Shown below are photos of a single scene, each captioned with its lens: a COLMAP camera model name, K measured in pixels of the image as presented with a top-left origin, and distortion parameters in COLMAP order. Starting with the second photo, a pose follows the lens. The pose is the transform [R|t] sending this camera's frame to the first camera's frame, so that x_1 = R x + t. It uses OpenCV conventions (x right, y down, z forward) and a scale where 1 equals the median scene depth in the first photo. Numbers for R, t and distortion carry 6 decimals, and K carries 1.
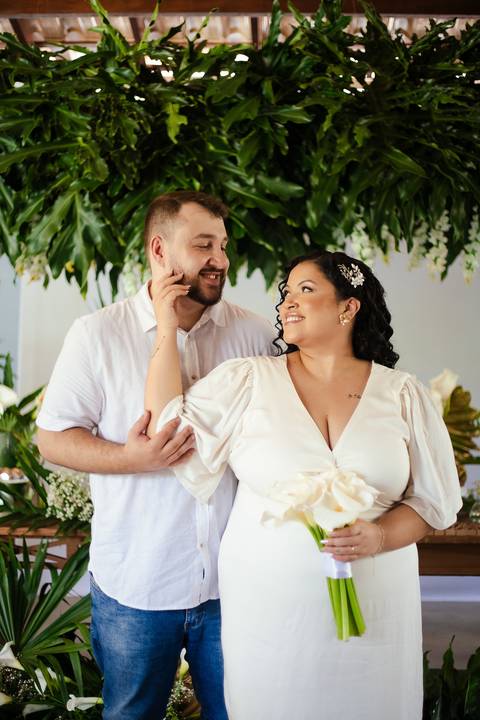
lens RADIAL K [[1029.5, 0, 253.3], [0, 1029.5, 380.8], [0, 0, 1]] dist [-0.139815, 0.002927]
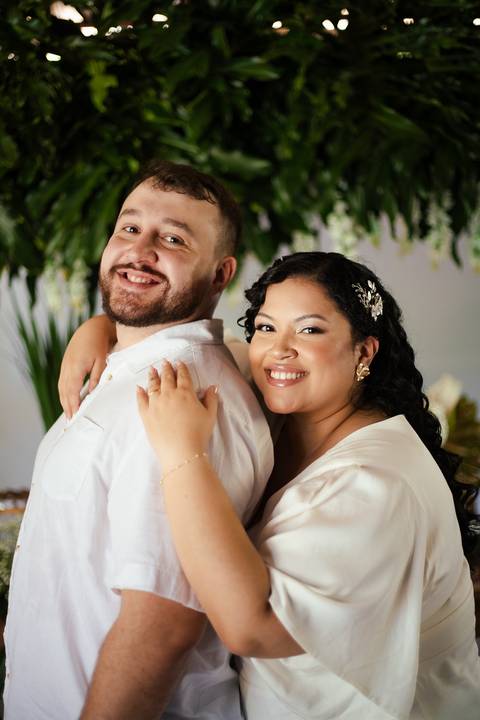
lens RADIAL K [[1029.5, 0, 253.3], [0, 1029.5, 380.8], [0, 0, 1]] dist [-0.139815, 0.002927]
pose [[0.995771, -0.055679, 0.073075, -0.030226], [0.053243, 0.997972, 0.034883, -0.050304], [-0.074869, -0.030845, 0.996716, 0.217227]]
